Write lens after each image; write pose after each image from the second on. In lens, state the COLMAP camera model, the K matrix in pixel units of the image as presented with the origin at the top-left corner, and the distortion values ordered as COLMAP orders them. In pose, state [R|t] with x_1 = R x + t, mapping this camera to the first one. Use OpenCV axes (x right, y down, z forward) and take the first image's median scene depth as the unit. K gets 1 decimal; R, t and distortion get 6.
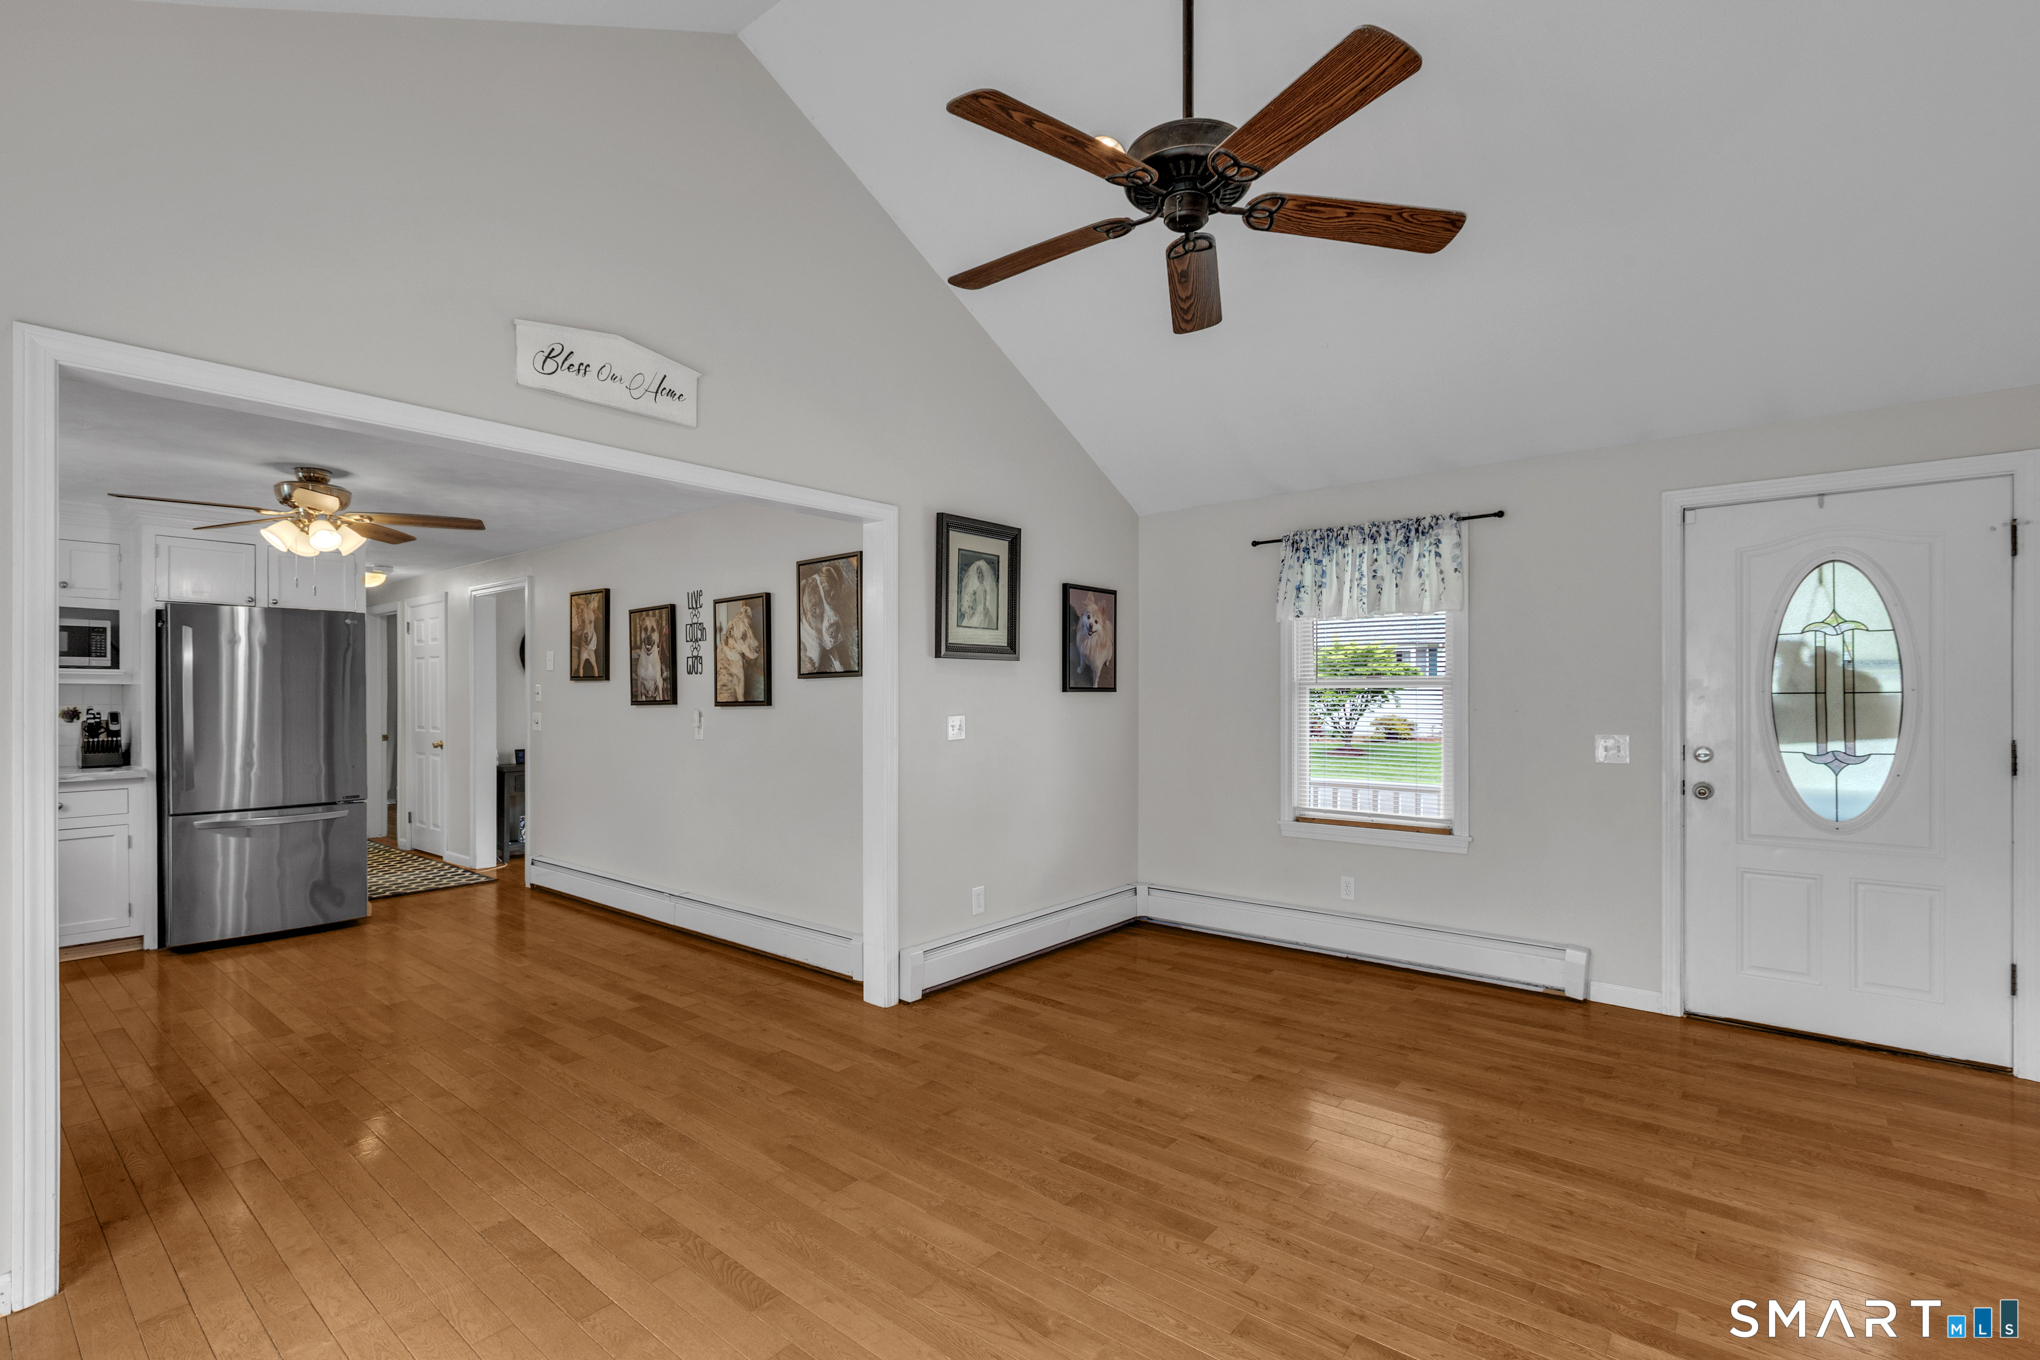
lens RADIAL K [[925.5, 0, 1023.2], [0, 925.5, 694.4], [0, 0, 1]] dist [0.001098, -0.000383]
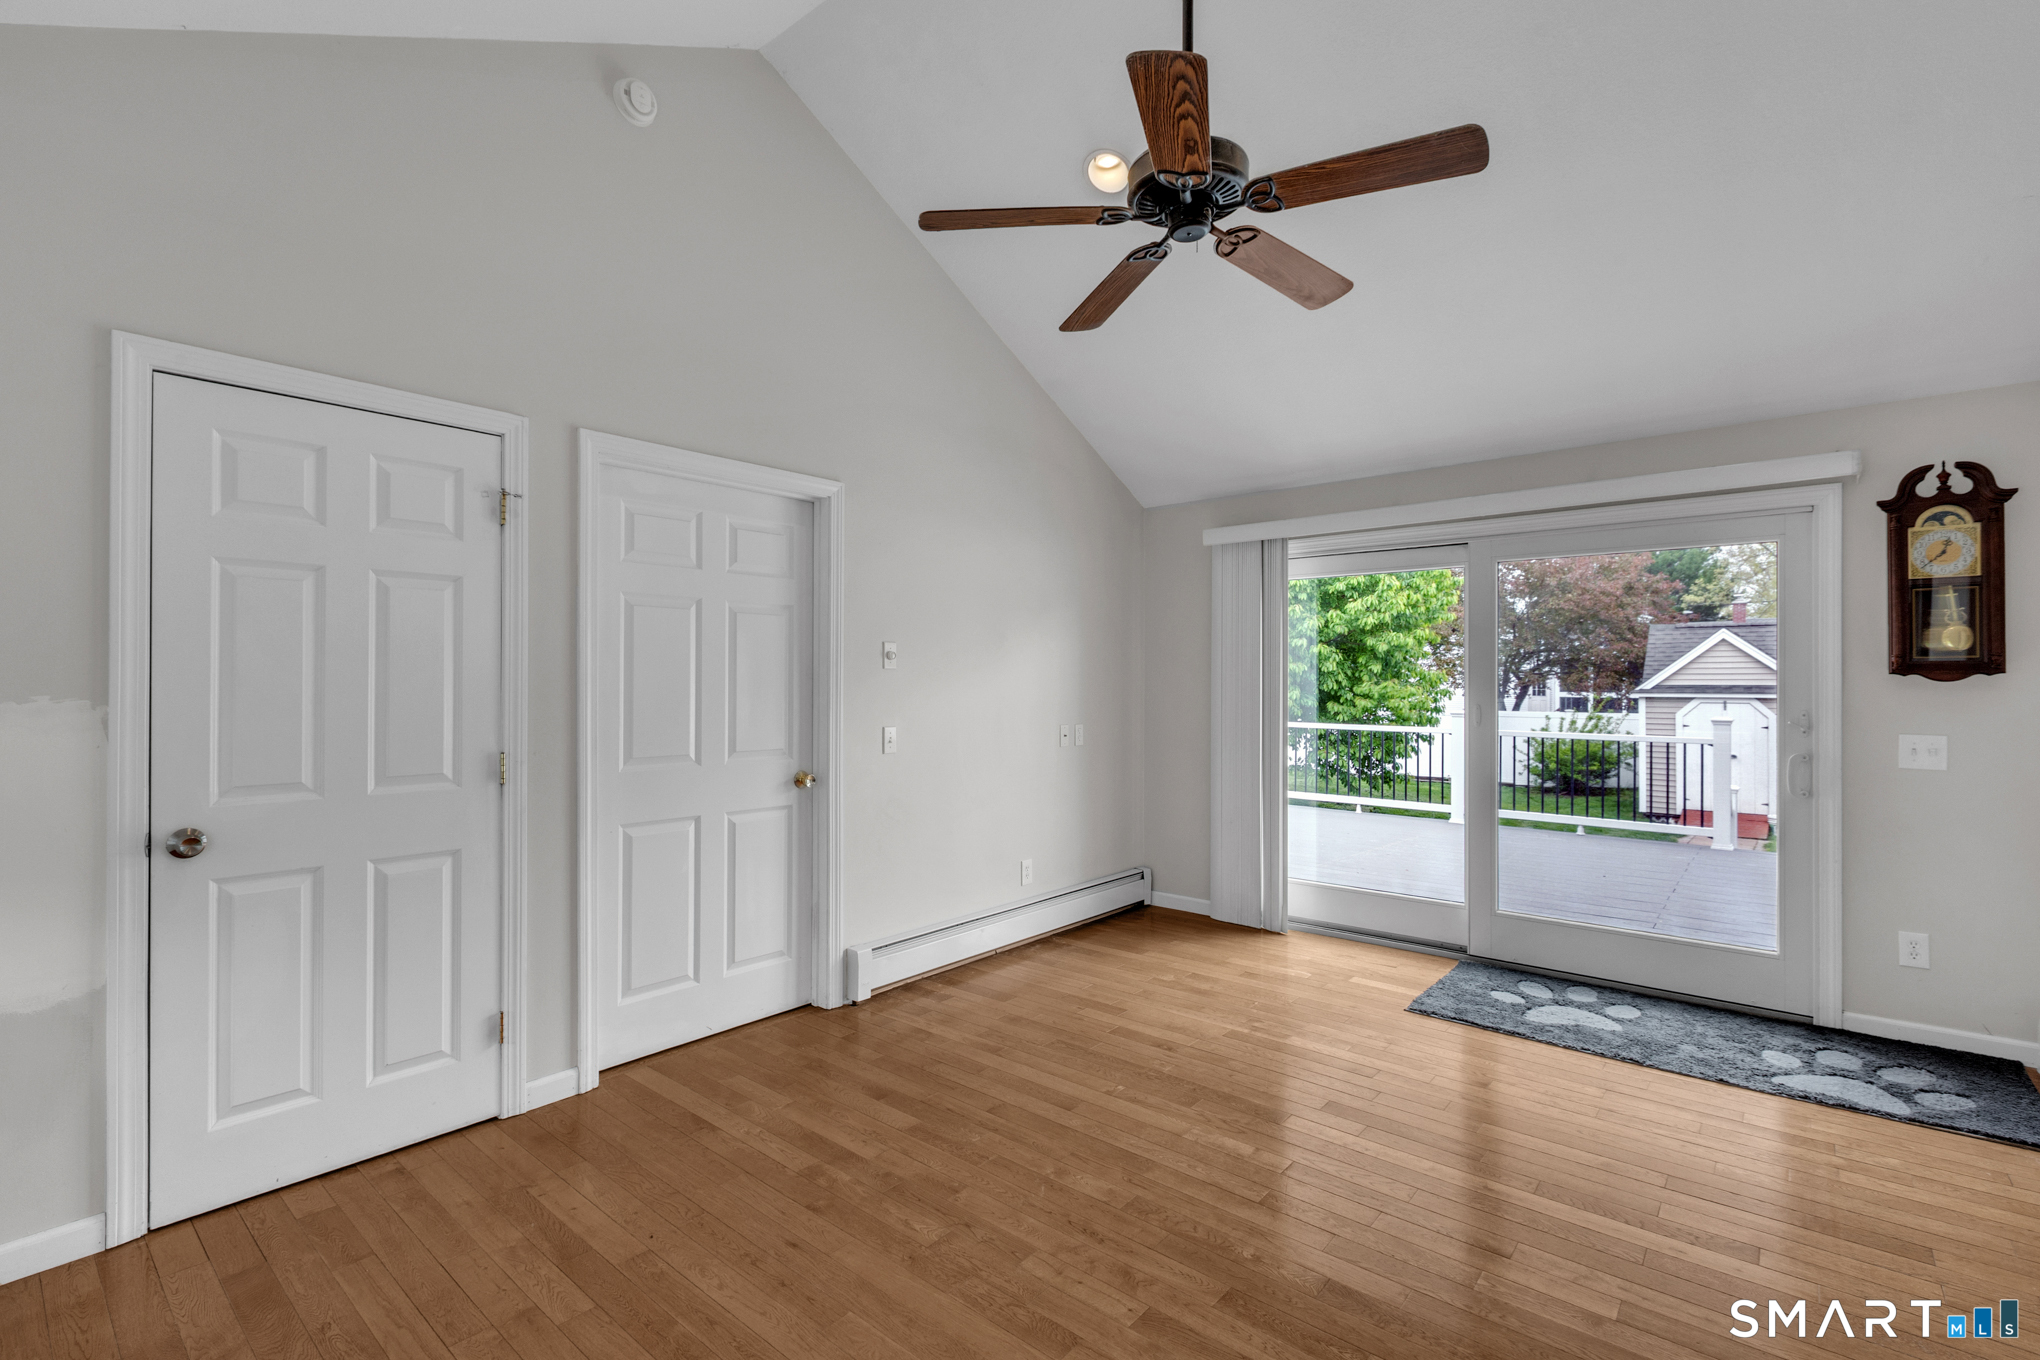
lens RADIAL K [[915.6, 0, 1023.6], [0, 915.6, 674.2], [0, 0, 1]] dist [-0.000519, -0.000108]
pose [[-0.999891, -0.002163, 0.014591, 0.169651], [-0.002278, 0.999967, -0.007825, -0.000111], [-0.014574, -0.007857, -0.999863, 0.996709]]
